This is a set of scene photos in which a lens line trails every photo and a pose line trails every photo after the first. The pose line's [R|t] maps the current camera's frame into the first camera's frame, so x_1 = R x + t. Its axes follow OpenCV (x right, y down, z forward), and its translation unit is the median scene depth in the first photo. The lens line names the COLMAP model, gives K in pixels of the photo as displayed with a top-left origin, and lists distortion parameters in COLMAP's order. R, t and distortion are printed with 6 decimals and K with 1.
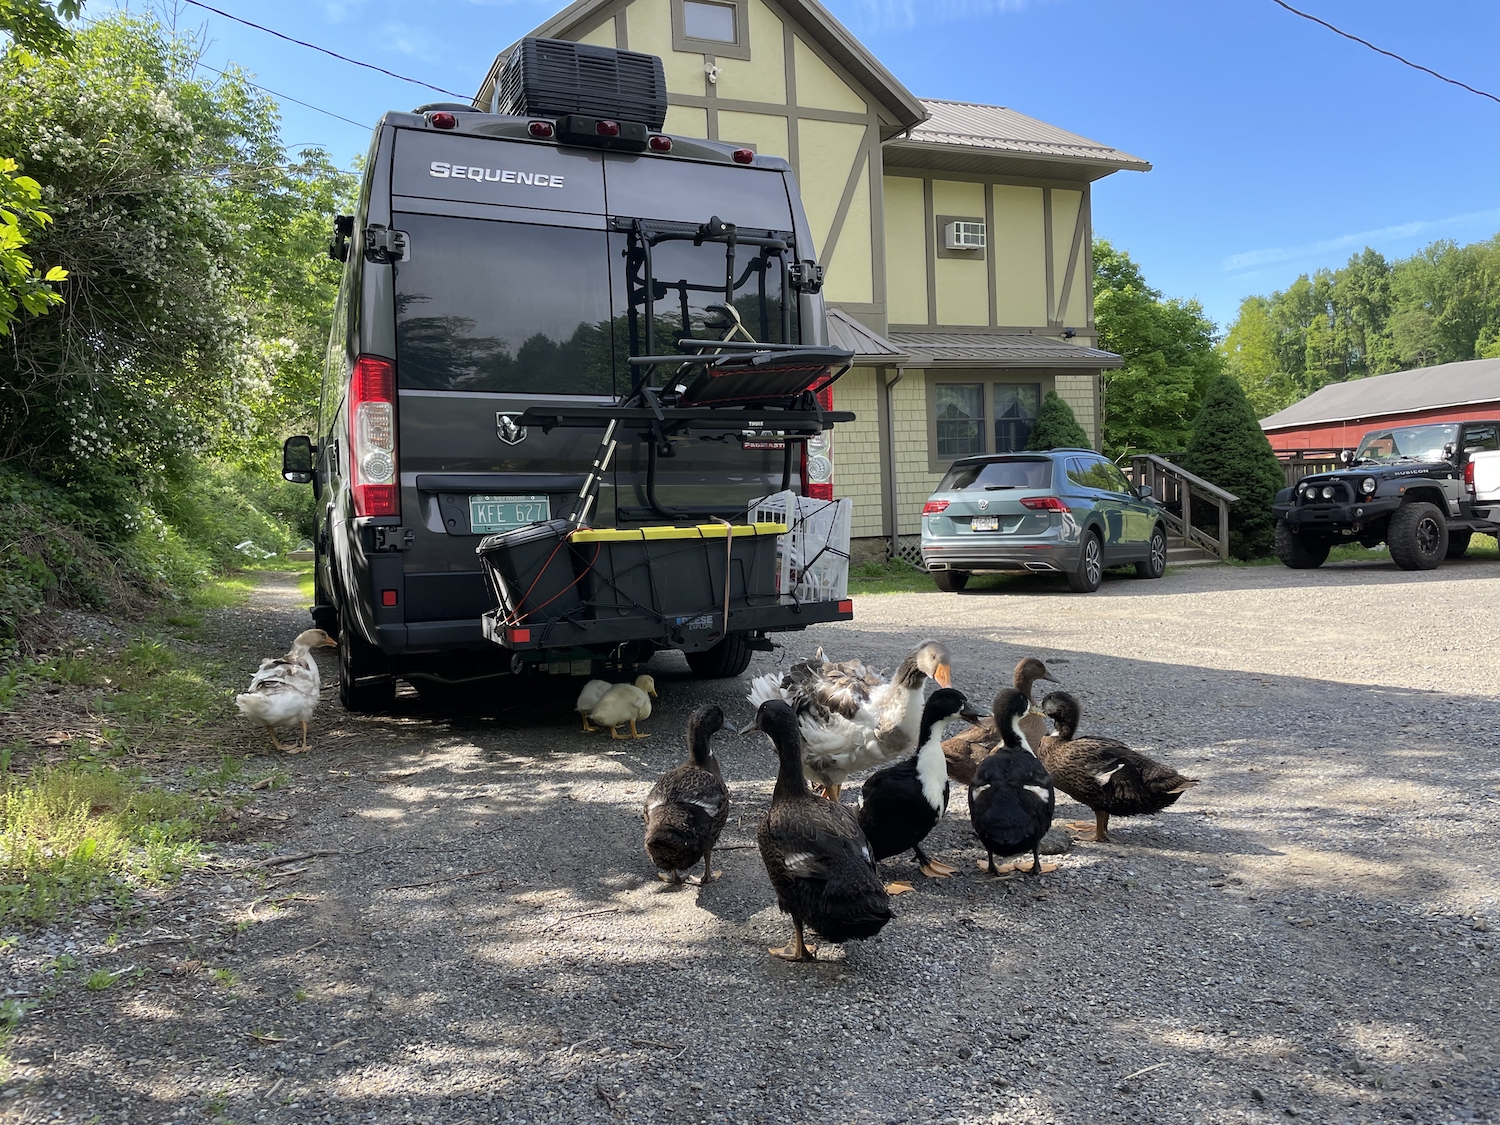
lens RADIAL K [[1134.7, 0, 745.0], [0, 1134.7, 561.3], [0, 0, 1]] dist [0.096695, -0.138713]
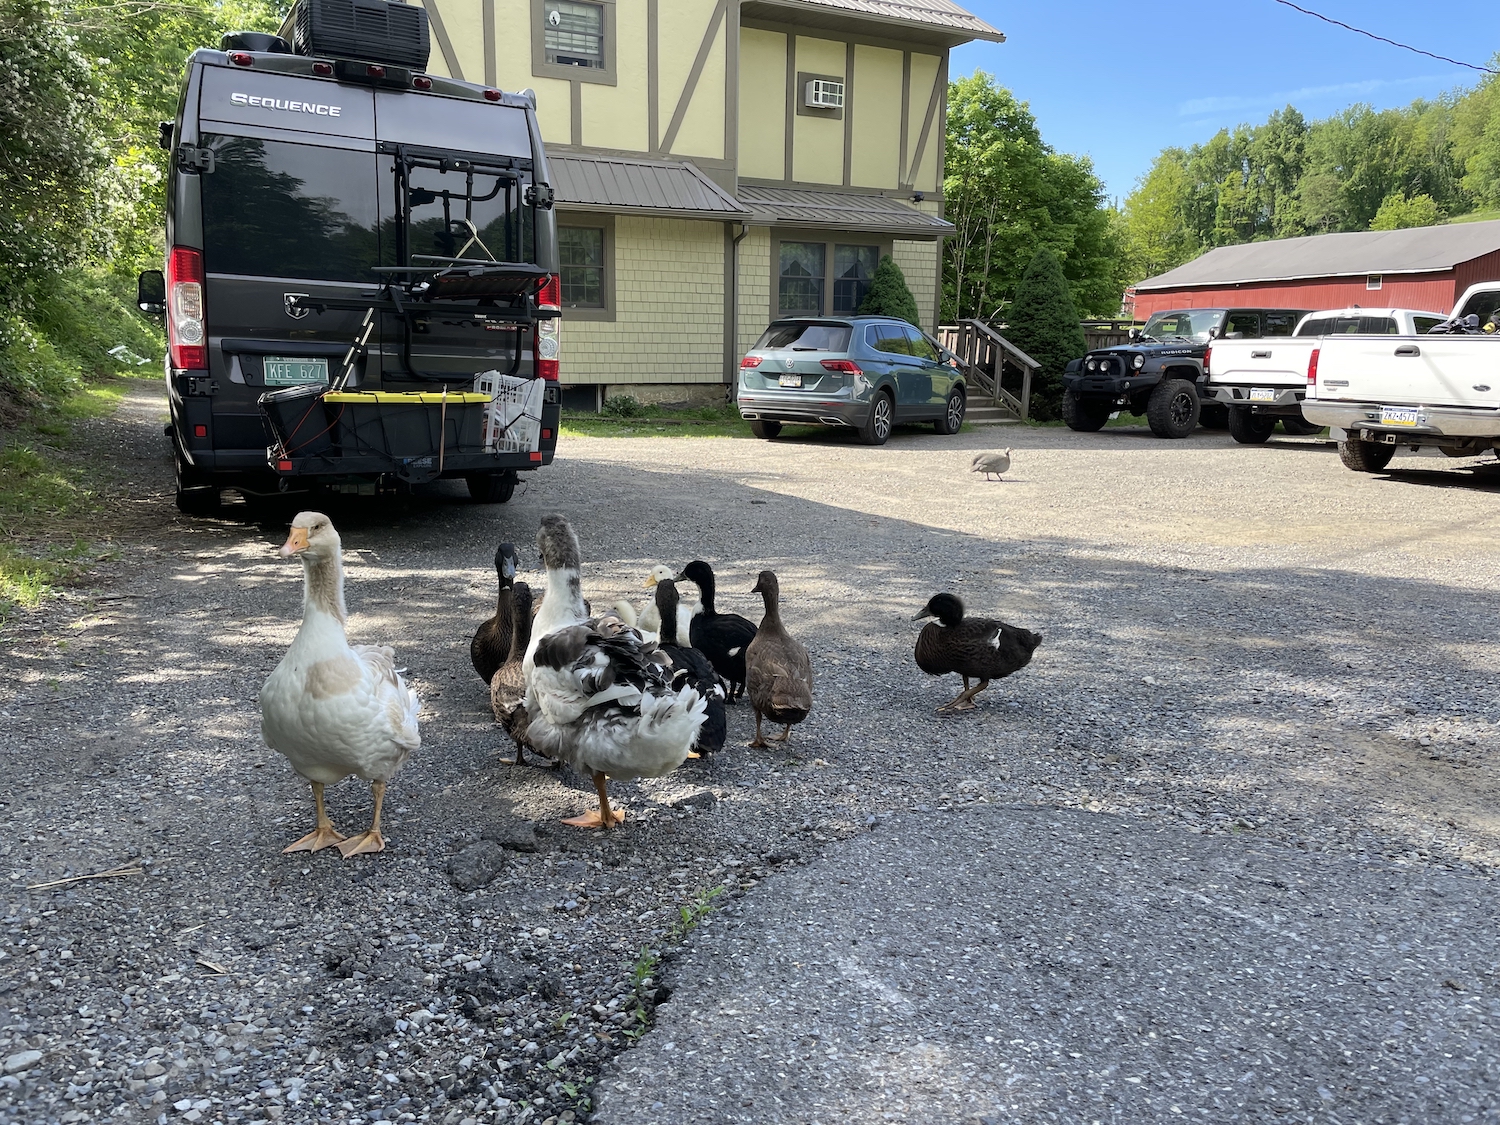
lens RADIAL K [[1134.7, 0, 745.0], [0, 1134.7, 561.3], [0, 0, 1]] dist [0.096695, -0.138713]
pose [[0.995636, 0.042780, 0.082933, 0.059147], [-0.054562, 0.987858, 0.145460, -0.012880], [-0.075703, -0.149351, 0.985882, -0.109692]]
